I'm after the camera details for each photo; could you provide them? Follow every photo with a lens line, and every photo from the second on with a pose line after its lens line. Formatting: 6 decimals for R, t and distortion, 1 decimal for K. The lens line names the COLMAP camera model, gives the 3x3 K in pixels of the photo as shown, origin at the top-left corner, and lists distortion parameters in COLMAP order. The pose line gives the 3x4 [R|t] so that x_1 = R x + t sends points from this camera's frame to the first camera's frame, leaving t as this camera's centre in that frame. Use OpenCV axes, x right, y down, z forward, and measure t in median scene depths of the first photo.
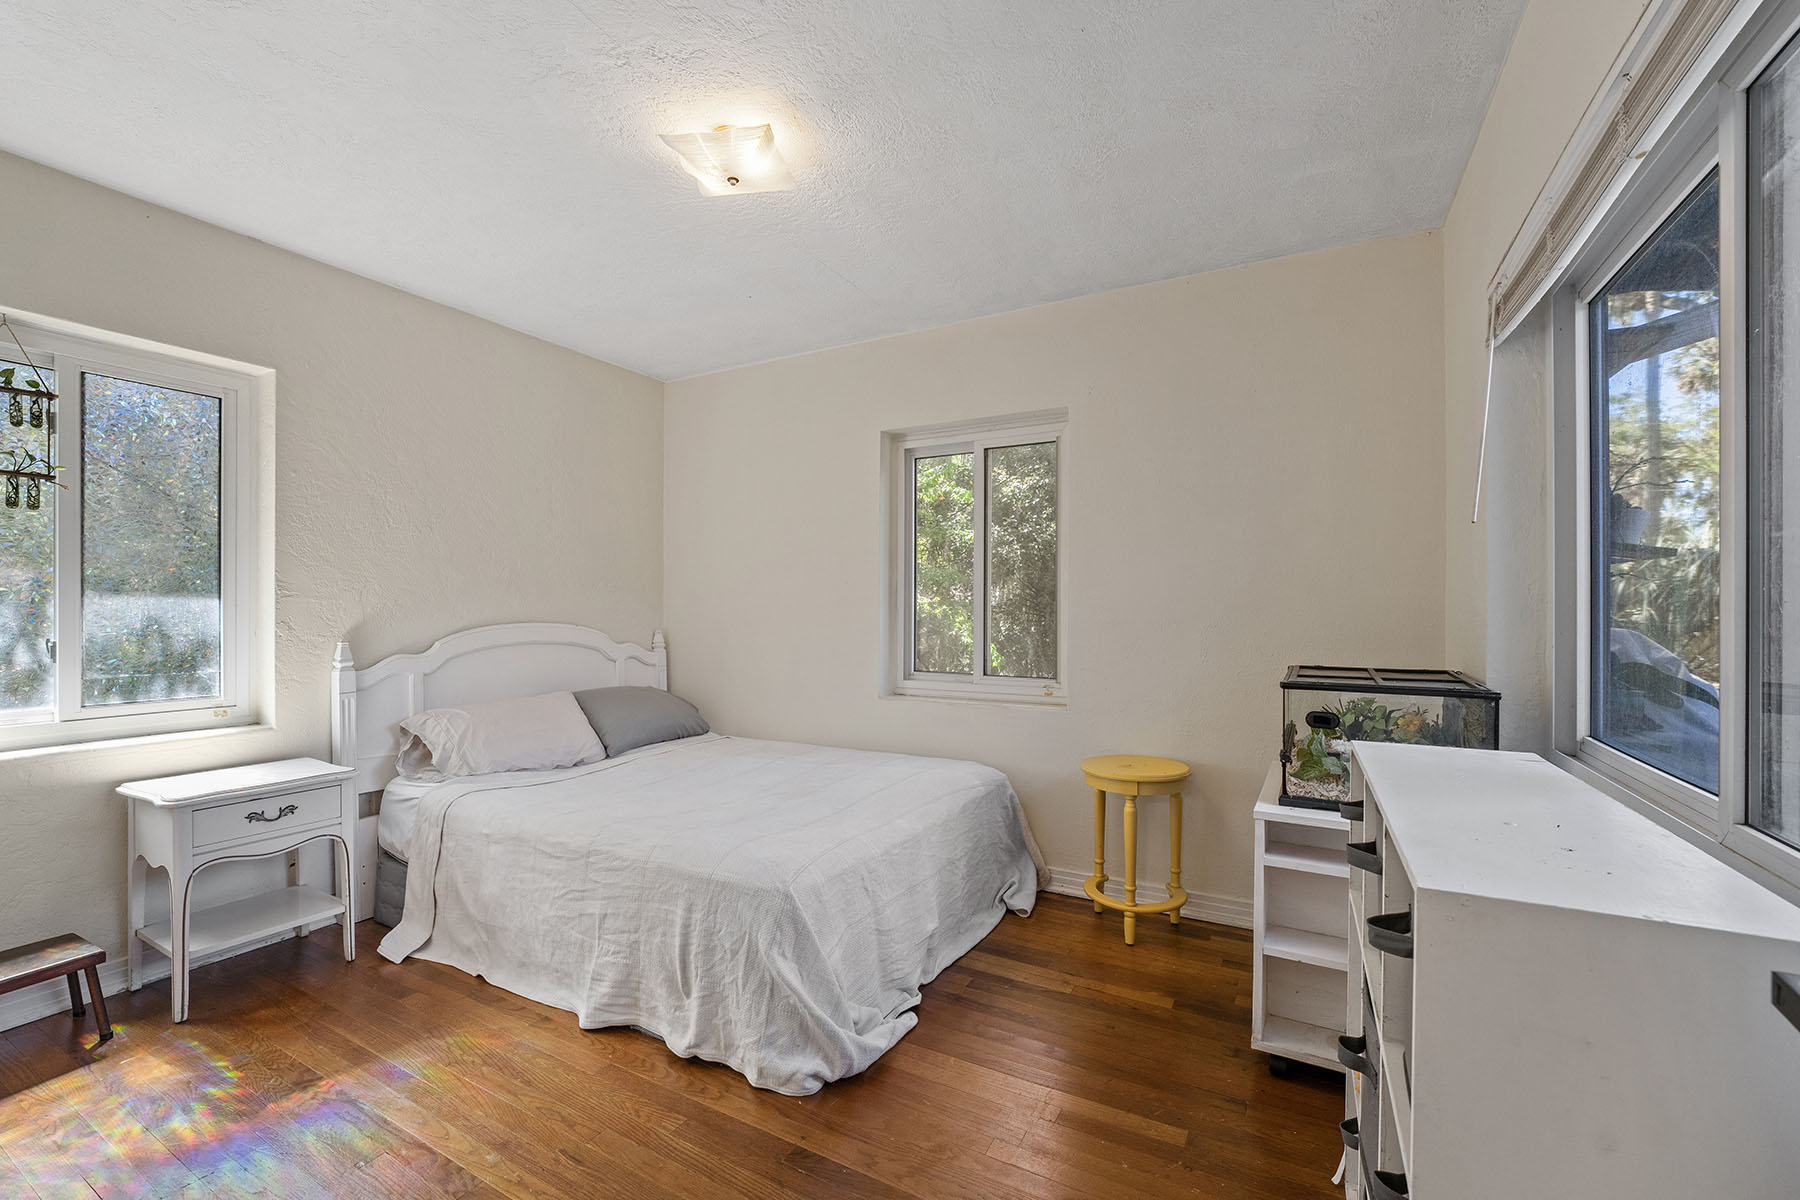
lens RADIAL K [[746.9, 0, 892.3], [0, 746.9, 605.6], [0, 0, 1]] dist [-0.011300, 0.003229]
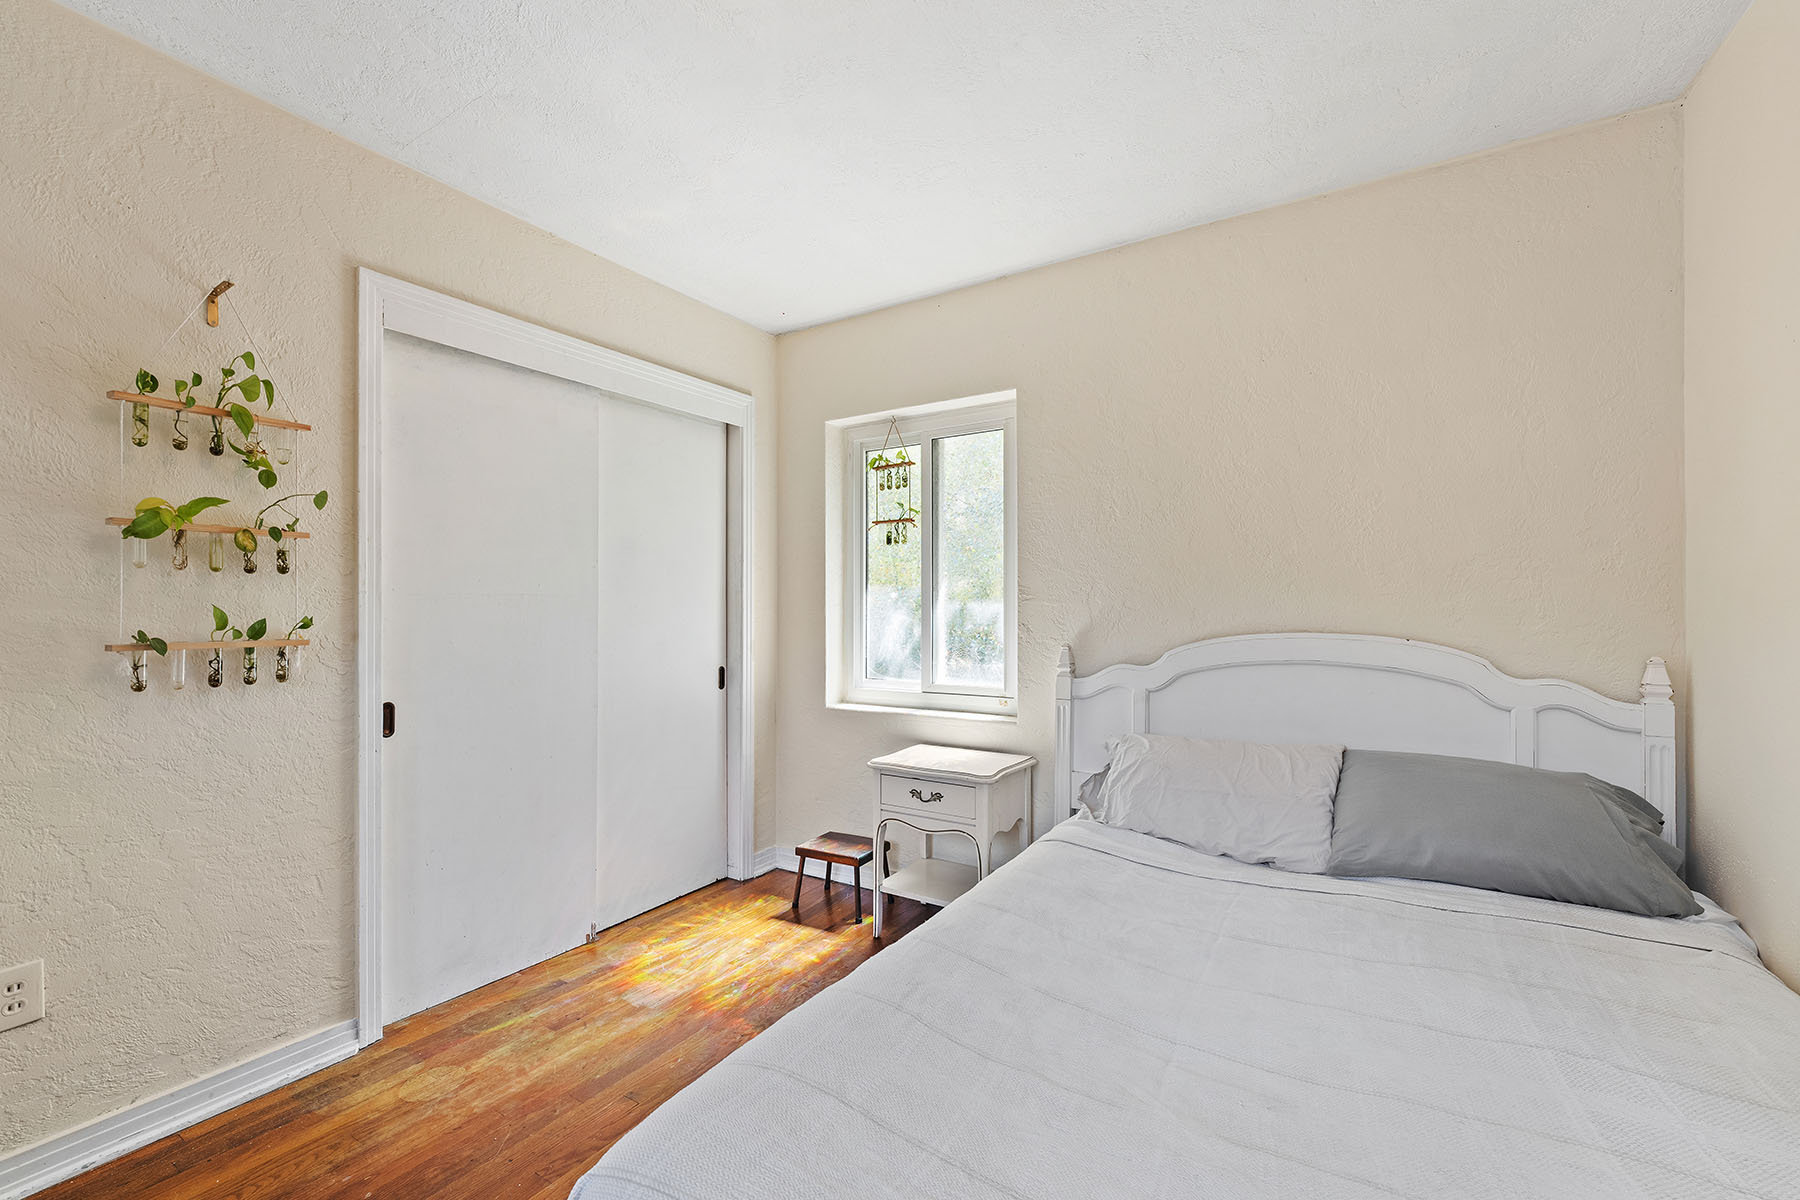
lens RADIAL K [[746.9, 0, 895.0], [0, 746.9, 612.8], [0, 0, 1]] dist [-0.011300, 0.003229]
pose [[-0.056350, -0.006294, -0.998391, 0.230613], [0.003223, 0.999974, -0.006485, 0.010466], [0.998406, -0.003583, -0.056329, 0.814794]]
